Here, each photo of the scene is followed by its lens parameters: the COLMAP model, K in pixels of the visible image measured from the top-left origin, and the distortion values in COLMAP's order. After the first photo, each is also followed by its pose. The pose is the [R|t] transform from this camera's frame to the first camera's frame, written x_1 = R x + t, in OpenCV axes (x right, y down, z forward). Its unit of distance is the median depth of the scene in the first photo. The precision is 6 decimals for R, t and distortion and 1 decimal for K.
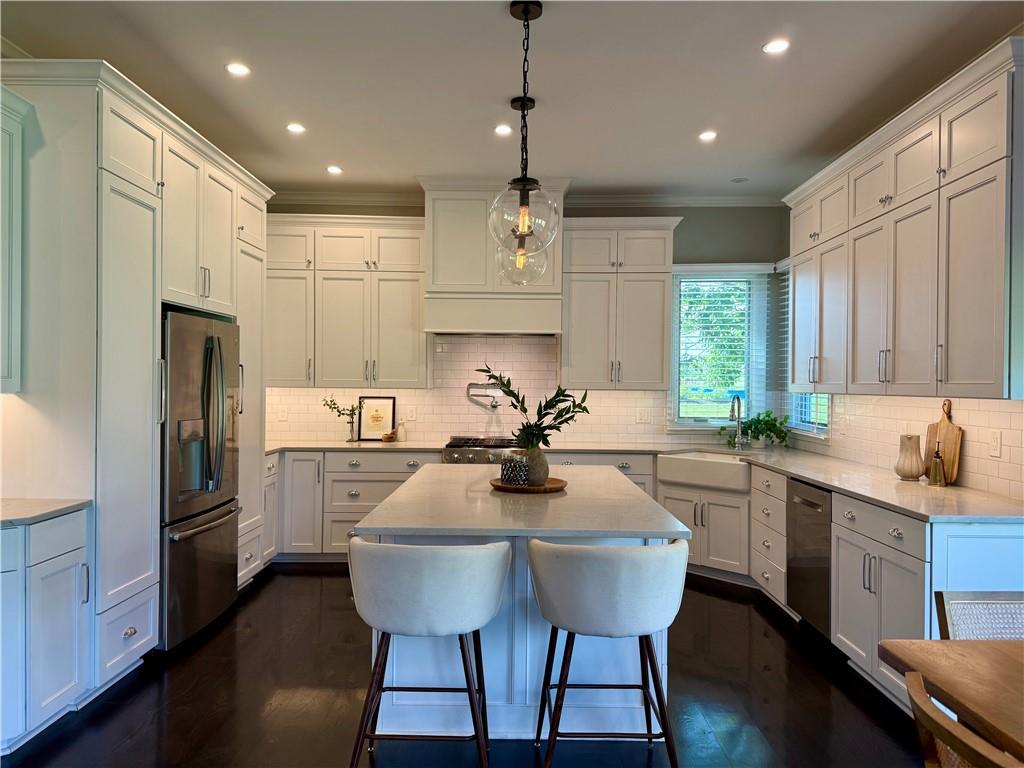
lens RADIAL K [[720.8, 0, 512.0], [0, 720.8, 384.0], [0, 0, 1]] dist [0.135528, -0.188182]
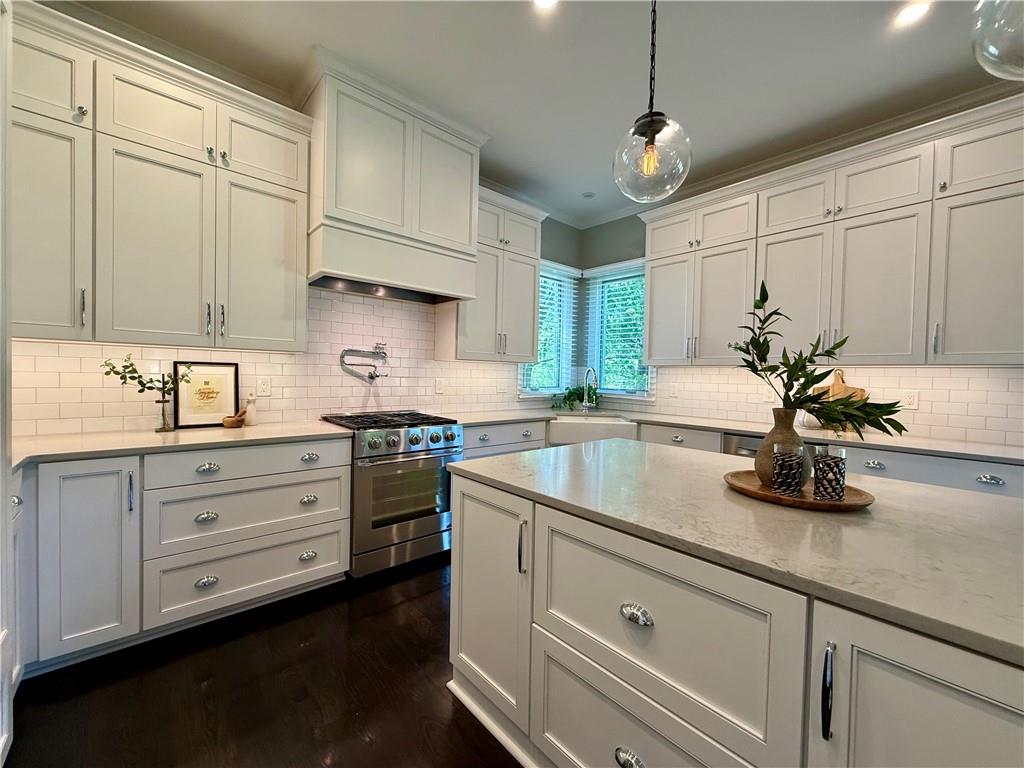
lens RADIAL K [[407.9, 0, 512.0], [0, 407.9, 384.0], [0, 0, 1]] dist [-0.006800, -0.000304]
pose [[0.735978, -0.006850, 0.676971, -0.250390], [-0.015574, 0.999513, 0.027046, 0.024744], [-0.676826, -0.030448, 0.735513, 0.560578]]
